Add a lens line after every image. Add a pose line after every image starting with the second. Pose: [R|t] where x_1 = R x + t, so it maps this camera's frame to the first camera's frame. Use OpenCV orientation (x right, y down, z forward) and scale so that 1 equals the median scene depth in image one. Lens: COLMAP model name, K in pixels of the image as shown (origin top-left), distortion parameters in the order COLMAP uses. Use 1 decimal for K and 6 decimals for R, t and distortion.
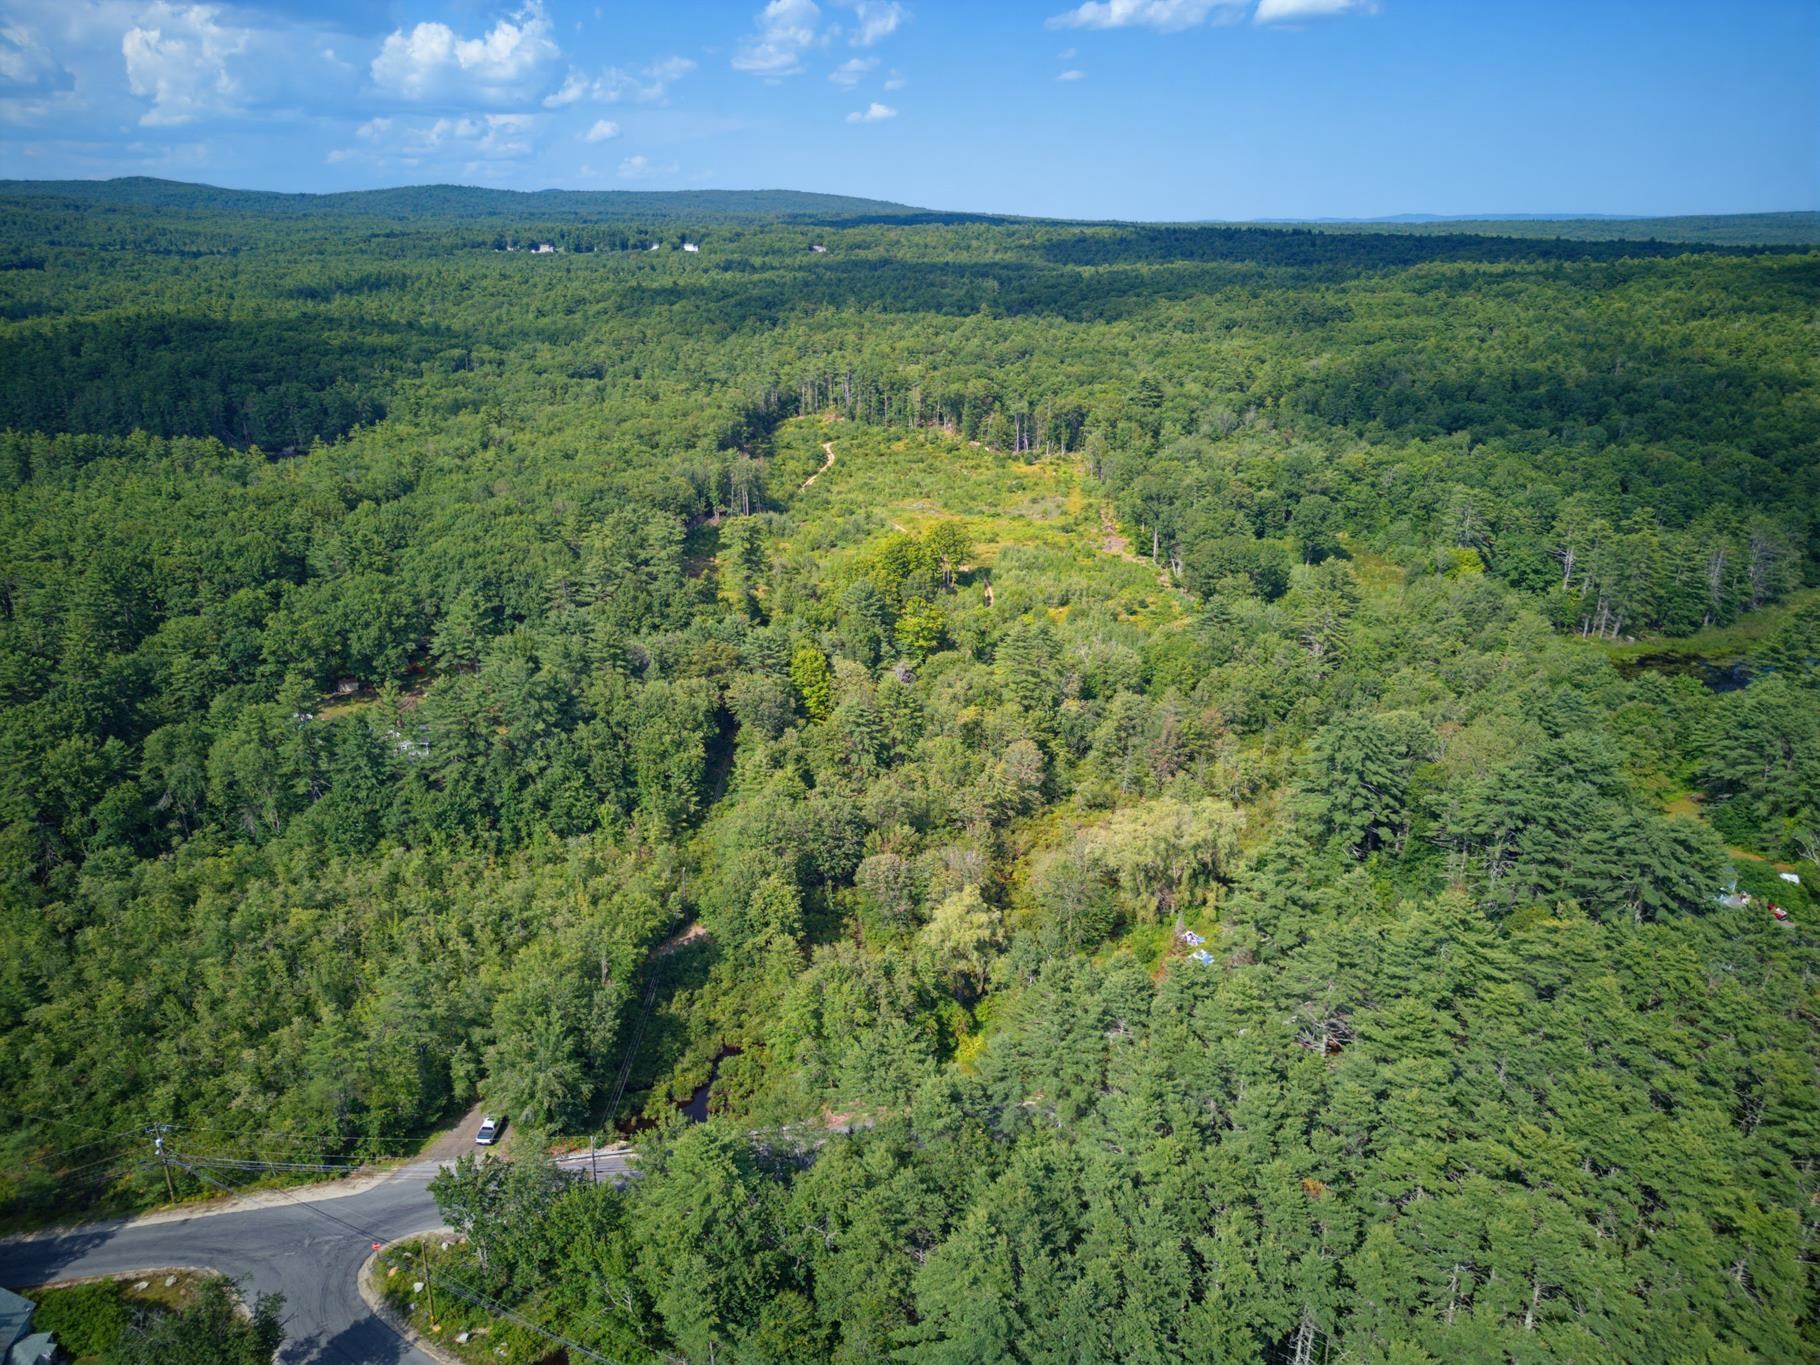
lens RADIAL K [[1277.2, 0, 916.8], [0, 1277.2, 687.0], [0, 0, 1]] dist [0.078661, -0.077756]
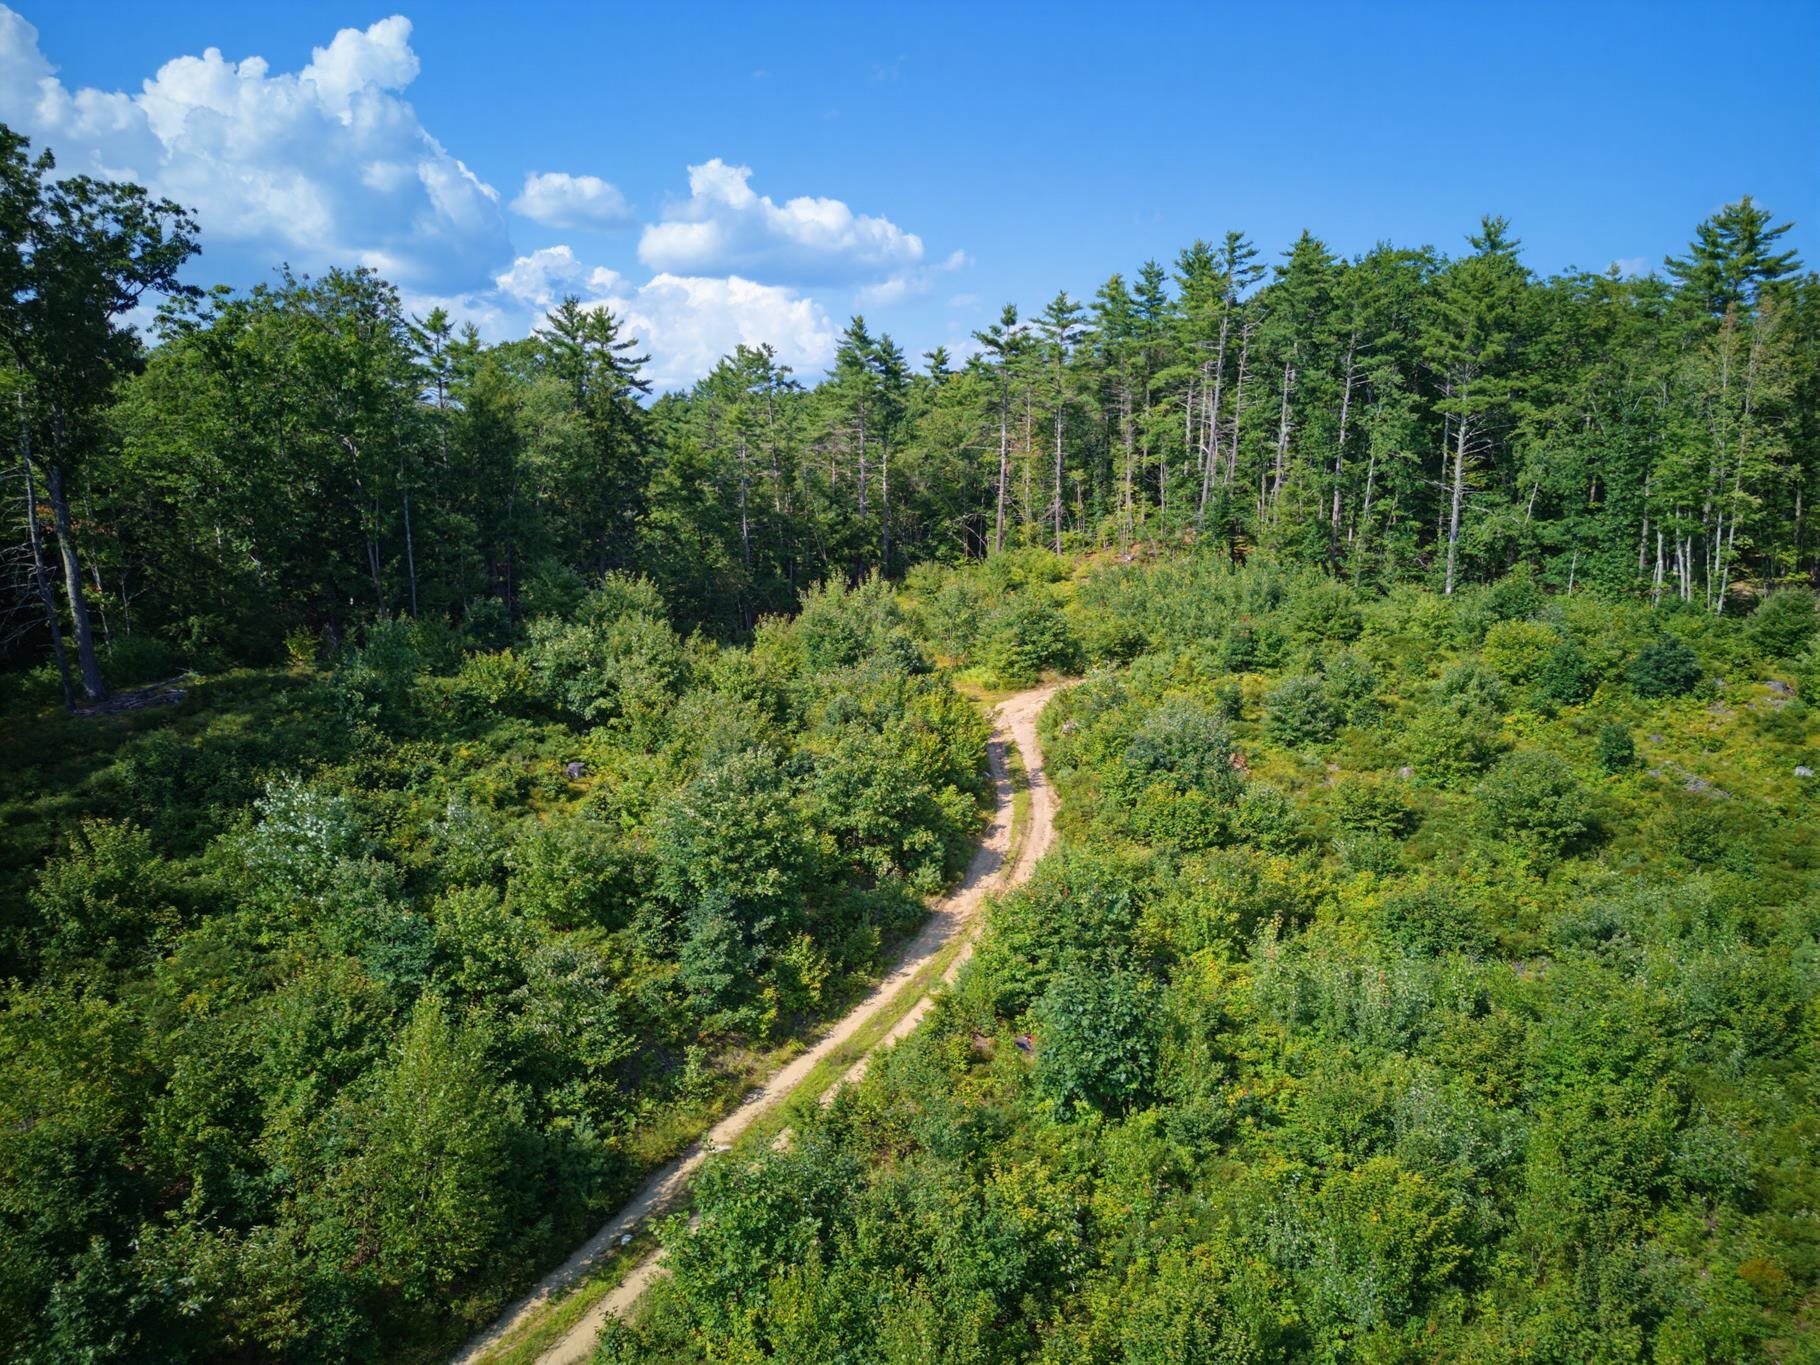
lens RADIAL K [[1277.2, 0, 916.8], [0, 1277.2, 687.0], [0, 0, 1]] dist [0.078661, -0.077756]
pose [[0.962158, 0.042485, -0.269161, -0.050270], [-0.091383, 0.980878, -0.171837, -0.180983], [0.256714, 0.189931, 0.947642, 0.948233]]
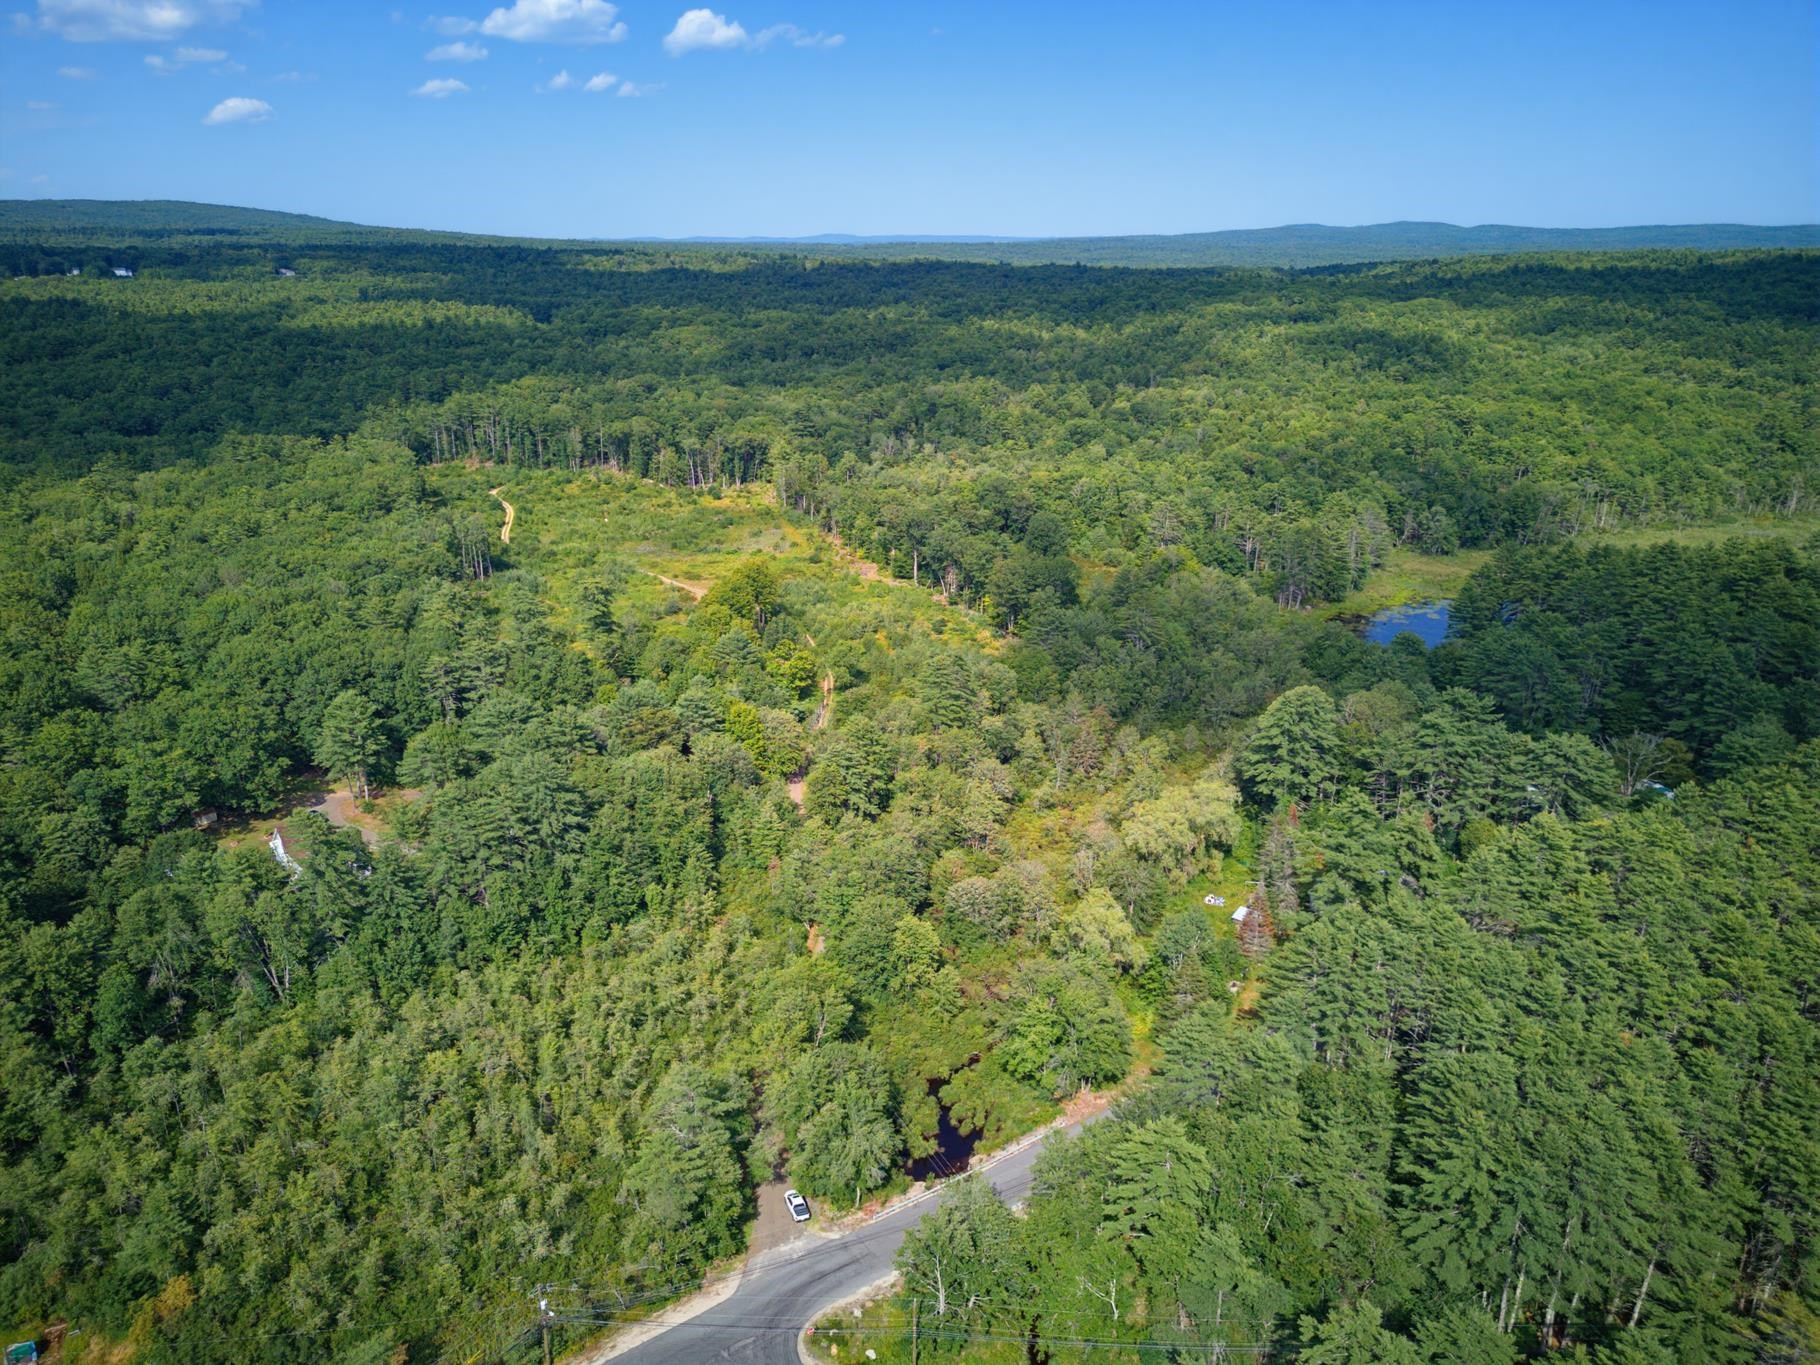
lens RADIAL K [[1277.2, 0, 916.8], [0, 1277.2, 687.0], [0, 0, 1]] dist [0.078661, -0.077756]
pose [[0.917595, -0.130813, 0.375376, -0.172093], [0.134924, 0.990736, 0.015440, -0.020156], [-0.373918, 0.036480, 0.926744, 0.001528]]
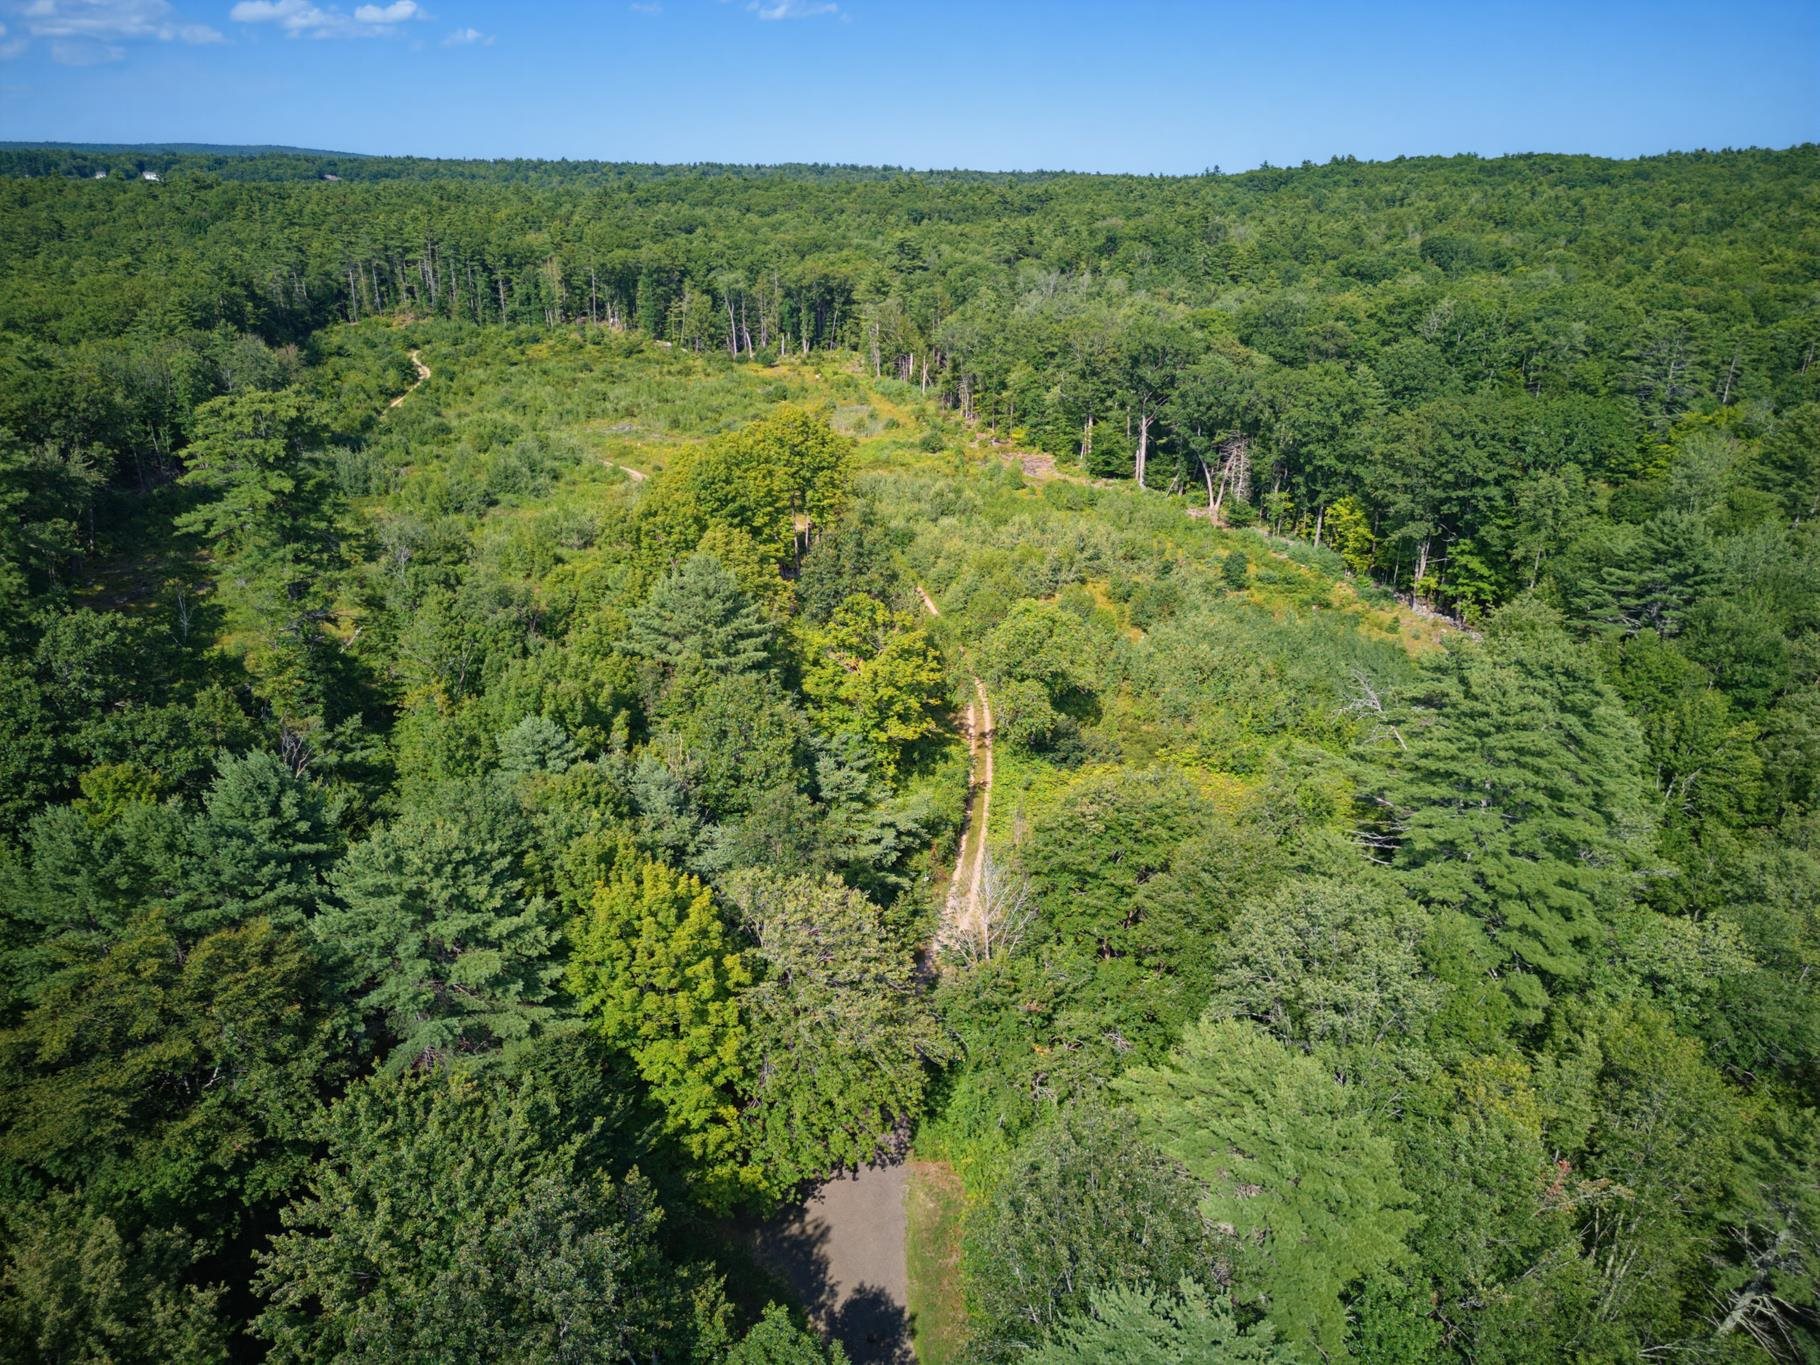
lens RADIAL K [[1277.2, 0, 916.8], [0, 1277.2, 687.0], [0, 0, 1]] dist [0.078661, -0.077756]
pose [[0.945351, -0.120966, 0.302785, -0.052995], [0.115997, 0.992653, 0.034409, -0.032961], [-0.304723, 0.002594, 0.952438, 0.391980]]
